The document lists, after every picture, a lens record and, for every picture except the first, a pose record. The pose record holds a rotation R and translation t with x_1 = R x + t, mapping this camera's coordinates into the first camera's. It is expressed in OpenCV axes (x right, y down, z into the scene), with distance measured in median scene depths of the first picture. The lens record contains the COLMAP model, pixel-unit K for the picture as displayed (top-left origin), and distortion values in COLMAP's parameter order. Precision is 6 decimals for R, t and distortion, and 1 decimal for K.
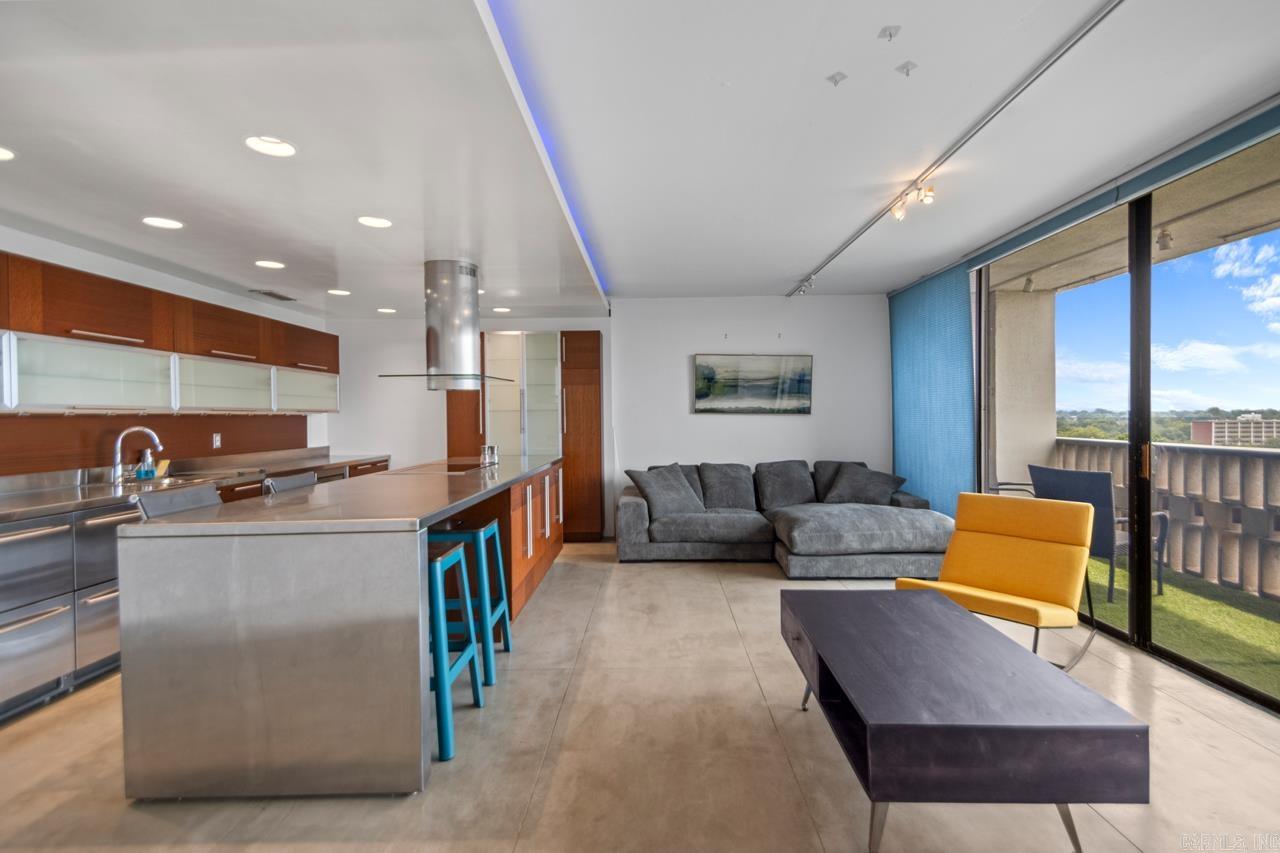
lens RADIAL K [[606.5, 0, 644.2], [0, 606.5, 424.8], [0, 0, 1]] dist [0.001598, -0.007504]
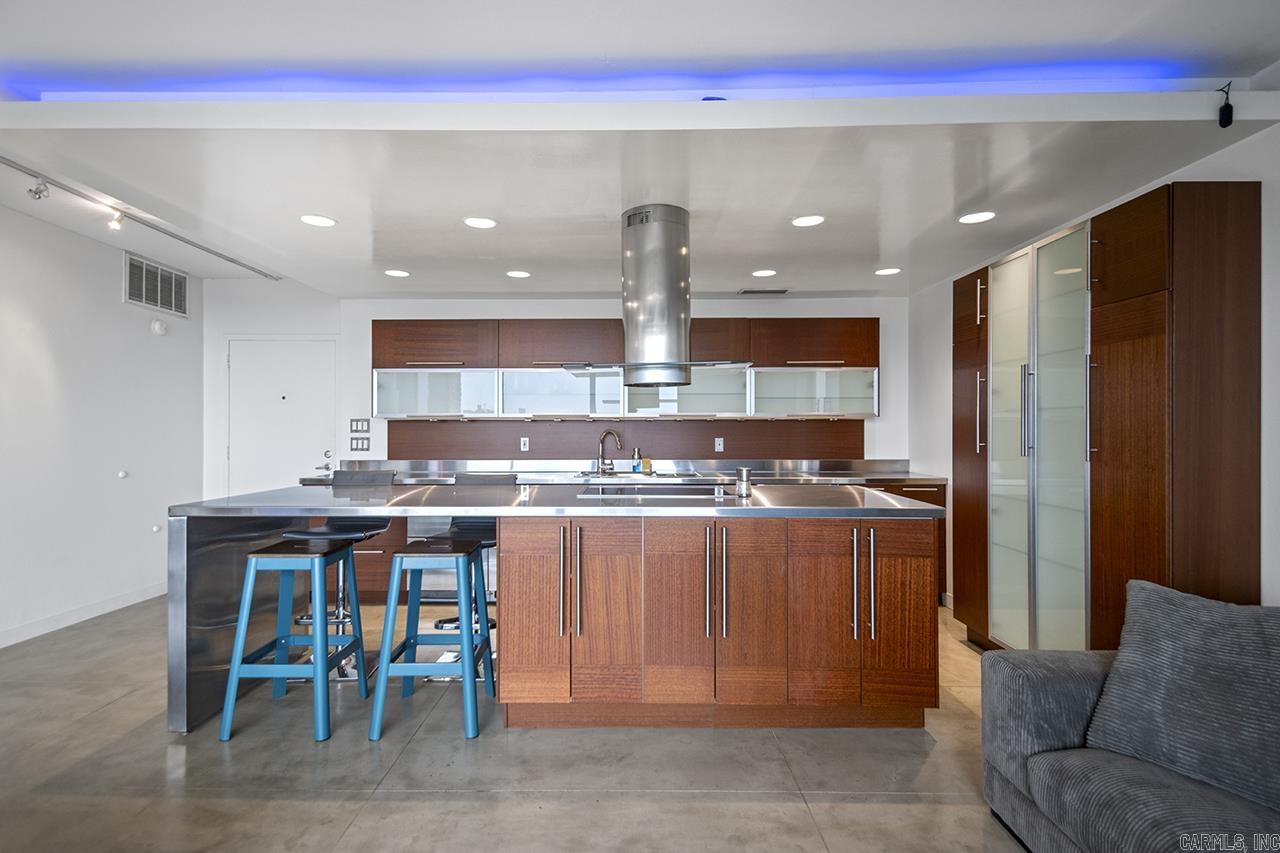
lens RADIAL K [[636.9, 0, 632.2], [0, 636.9, 430.7], [0, 0, 1]] dist [-0.001746, -0.000393]
pose [[-0.023010, 0.014308, -0.999633, 0.322409], [-0.007355, 0.999868, 0.014481, -0.011266], [0.999708, 0.007685, -0.022901, 0.708049]]
